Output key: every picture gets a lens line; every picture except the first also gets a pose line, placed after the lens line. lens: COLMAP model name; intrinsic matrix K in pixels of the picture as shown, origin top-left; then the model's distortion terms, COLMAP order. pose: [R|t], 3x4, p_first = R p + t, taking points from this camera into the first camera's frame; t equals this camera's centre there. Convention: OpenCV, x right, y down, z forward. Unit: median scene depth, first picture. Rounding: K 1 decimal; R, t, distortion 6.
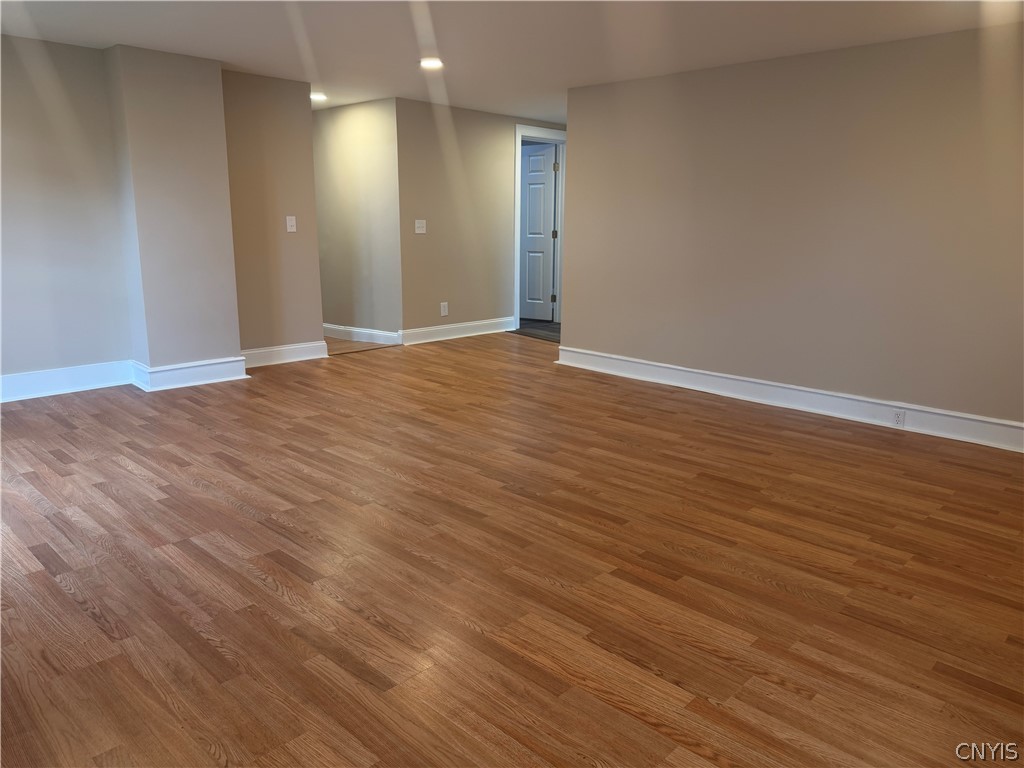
lens RADIAL K [[727.3, 0, 512.0], [0, 727.3, 384.0], [0, 0, 1]] dist [0.079900, -0.110541]
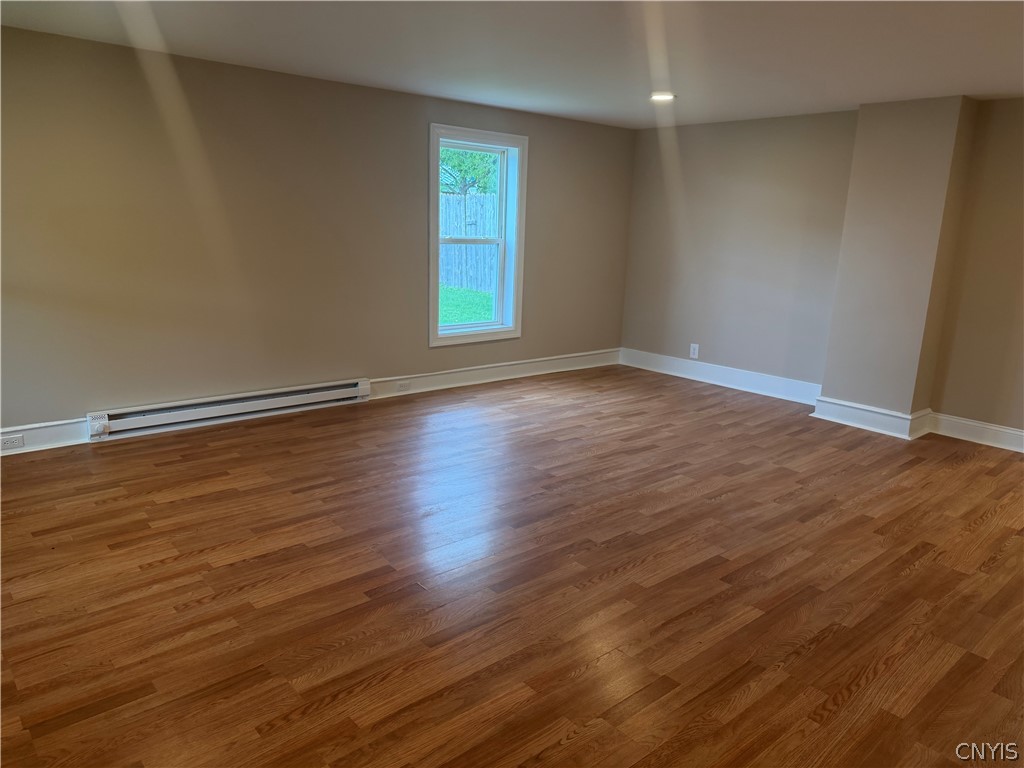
lens RADIAL K [[722.3, 0, 509.4], [0, 722.3, 382.7], [0, 0, 1]] dist [0.071489, -0.114447]
pose [[-0.096391, 0.207626, -0.973448, 0.788905], [-0.251934, 0.941066, 0.225666, -0.219488], [0.962932, 0.266997, -0.038403, 0.763240]]
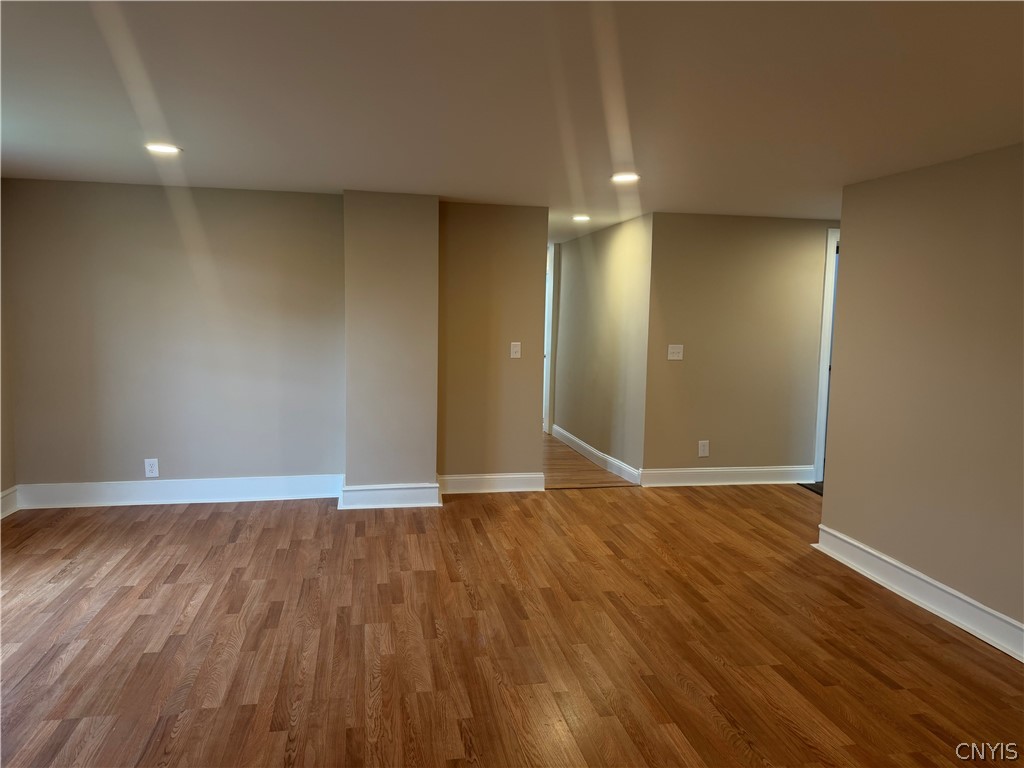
lens RADIAL K [[722.3, 0, 509.4], [0, 722.3, 382.7], [0, 0, 1]] dist [0.071489, -0.114447]
pose [[0.818541, 0.064474, -0.570819, 0.358349], [-0.134492, 0.987573, -0.081313, -0.147814], [0.558483, 0.143328, 0.817040, 0.348714]]
